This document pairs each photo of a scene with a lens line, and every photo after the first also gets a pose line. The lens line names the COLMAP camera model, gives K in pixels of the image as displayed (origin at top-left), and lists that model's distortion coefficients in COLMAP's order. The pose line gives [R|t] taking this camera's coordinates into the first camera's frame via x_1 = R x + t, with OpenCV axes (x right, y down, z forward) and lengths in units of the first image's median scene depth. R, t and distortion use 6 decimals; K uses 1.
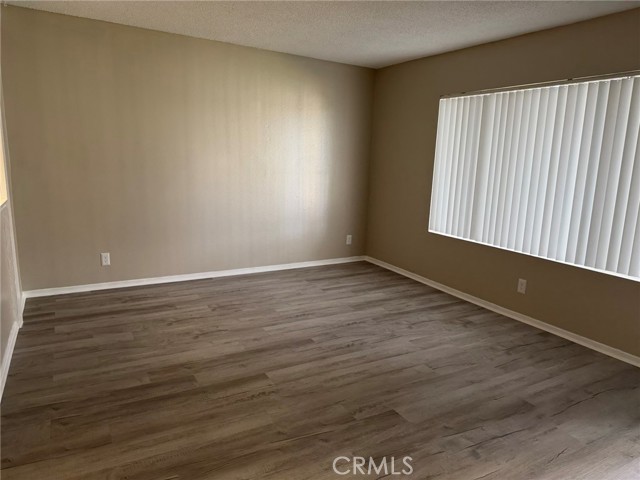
lens RADIAL K [[452.7, 0, 323.4], [0, 452.7, 236.3], [0, 0, 1]] dist [0.103815, -0.157583]
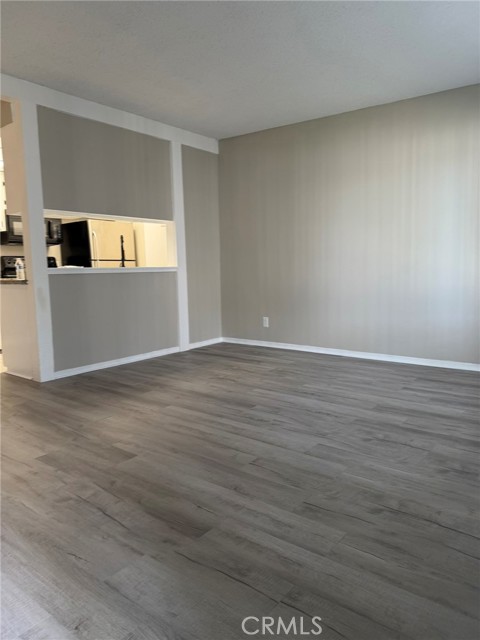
lens RADIAL K [[452.7, 0, 235.6], [0, 452.7, 317.5], [0, 0, 1]] dist [0.103815, -0.157583]
pose [[0.367377, 0.063462, -0.927905, 0.719105], [-0.139851, 0.990096, 0.012345, 0.038412], [0.919498, 0.125233, 0.372614, 0.532152]]
